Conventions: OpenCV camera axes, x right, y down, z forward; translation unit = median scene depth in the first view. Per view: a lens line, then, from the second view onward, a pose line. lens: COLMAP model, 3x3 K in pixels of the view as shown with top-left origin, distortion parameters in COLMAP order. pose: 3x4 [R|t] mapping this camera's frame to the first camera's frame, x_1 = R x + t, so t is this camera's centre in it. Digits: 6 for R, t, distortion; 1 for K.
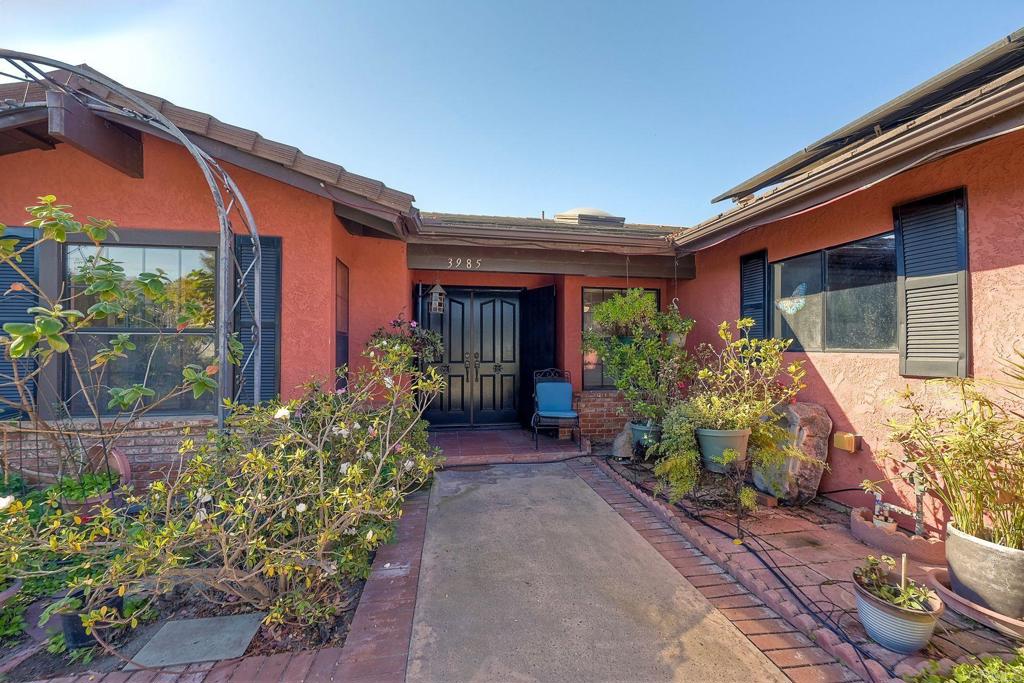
lens RADIAL K [[416.5, 0, 513.0], [0, 416.5, 341.5], [0, 0, 1]] dist [-0.000299, 0.000076]
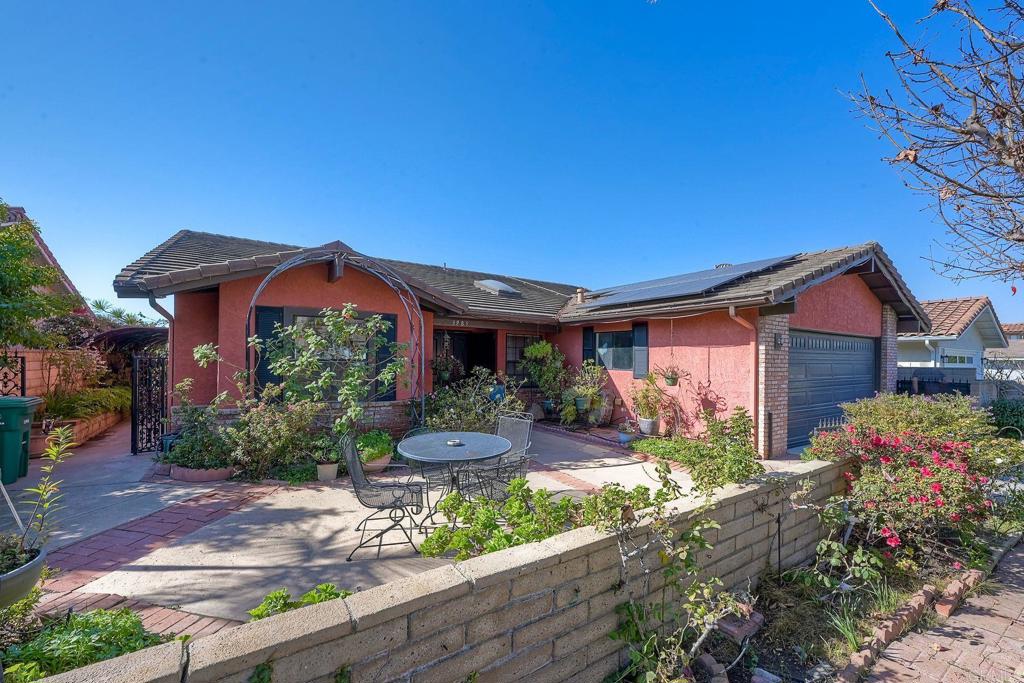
lens RADIAL K [[416.5, 0, 513.3], [0, 416.5, 350.5], [0, 0, 1]] dist [-0.000299, 0.000076]
pose [[0.917302, 0.015530, 0.397890, -1.016173], [-0.015427, 0.999875, -0.003460, -0.089663], [-0.397894, -0.002965, 0.917427, -1.347645]]
